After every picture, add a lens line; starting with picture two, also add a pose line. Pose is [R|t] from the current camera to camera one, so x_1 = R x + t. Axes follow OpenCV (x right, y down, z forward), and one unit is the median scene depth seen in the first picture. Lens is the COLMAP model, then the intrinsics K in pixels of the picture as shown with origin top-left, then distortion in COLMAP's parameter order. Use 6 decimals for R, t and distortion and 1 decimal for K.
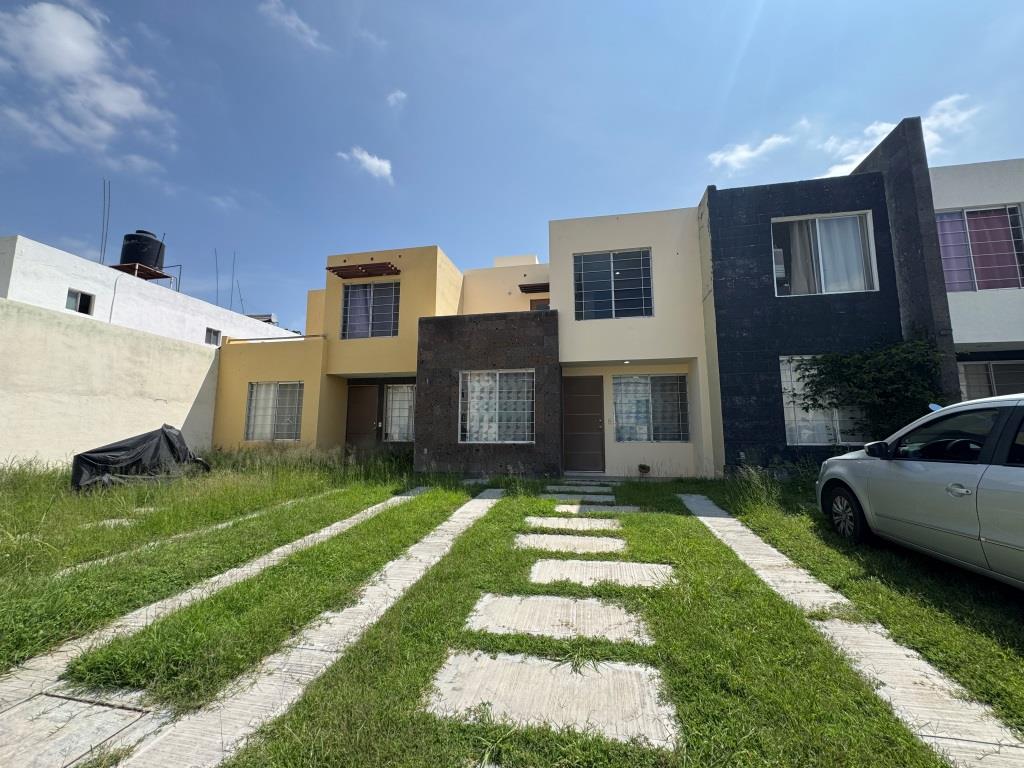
lens RADIAL K [[406.7, 0, 508.0], [0, 406.7, 383.2], [0, 0, 1]] dist [-0.003622, 0.000270]
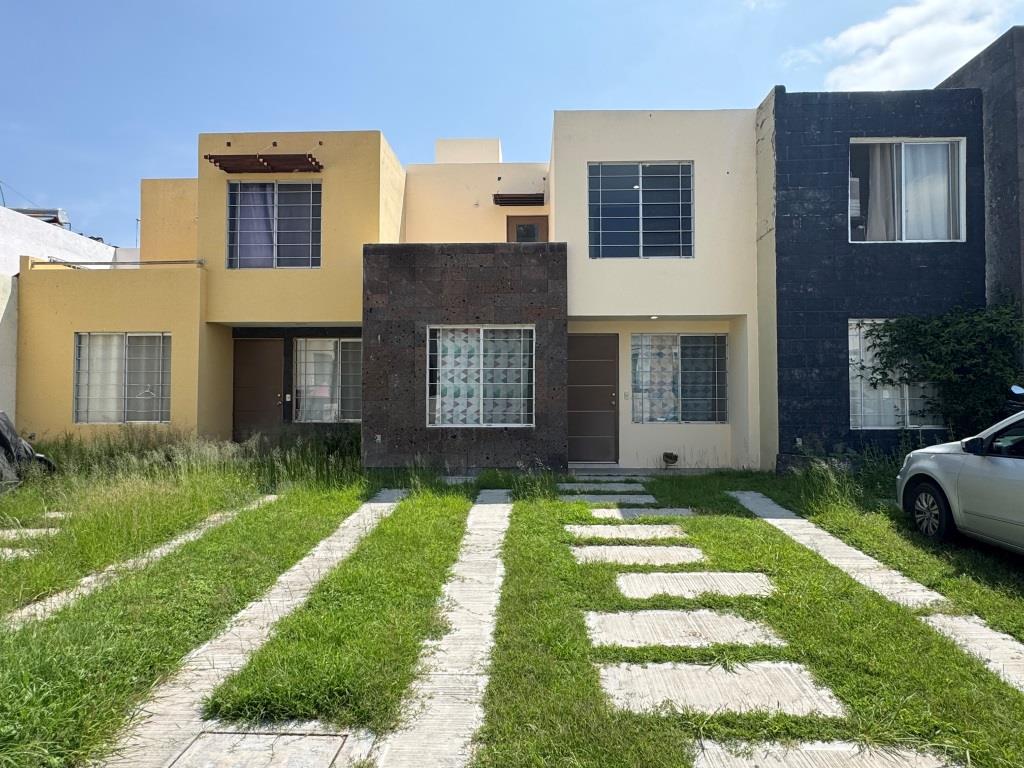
lens RADIAL K [[624.9, 0, 512.6], [0, 624.9, 384.6], [0, 0, 1]] dist [-0.007536, 0.002990]
pose [[0.987163, 0.003236, 0.159682, -0.177130], [-0.019385, 0.994830, 0.099684, -0.046875], [-0.158534, -0.101500, 0.982123, -0.112033]]
